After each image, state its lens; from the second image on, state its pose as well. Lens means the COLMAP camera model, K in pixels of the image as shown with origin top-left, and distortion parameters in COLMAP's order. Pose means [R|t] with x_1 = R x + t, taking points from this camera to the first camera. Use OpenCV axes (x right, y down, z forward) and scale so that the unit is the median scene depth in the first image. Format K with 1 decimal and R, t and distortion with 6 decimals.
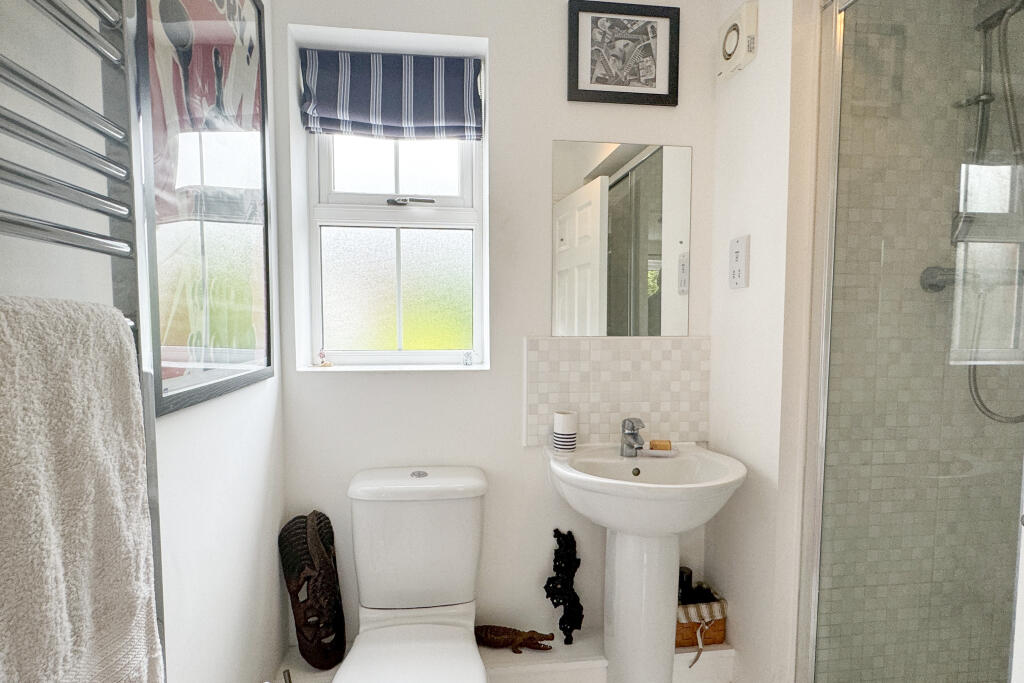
lens RADIAL K [[559.7, 0, 506.4], [0, 559.7, 360.6], [0, 0, 1]] dist [0.001075, 0.000477]
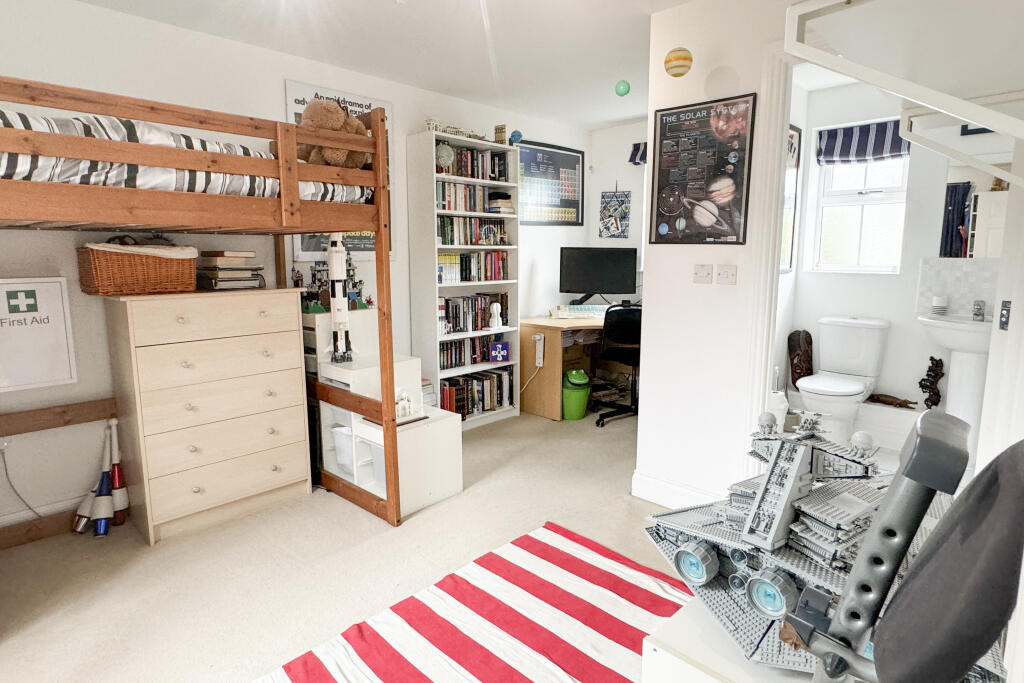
lens RADIAL K [[559.7, 0, 506.5], [0, 559.7, 334.7], [0, 0, 1]] dist [0.001075, 0.000477]
pose [[0.628242, 0.111545, -0.769981, 0.670141], [-0.049987, 0.993411, 0.103127, 0.097637], [0.776411, -0.026299, 0.629678, -1.429740]]
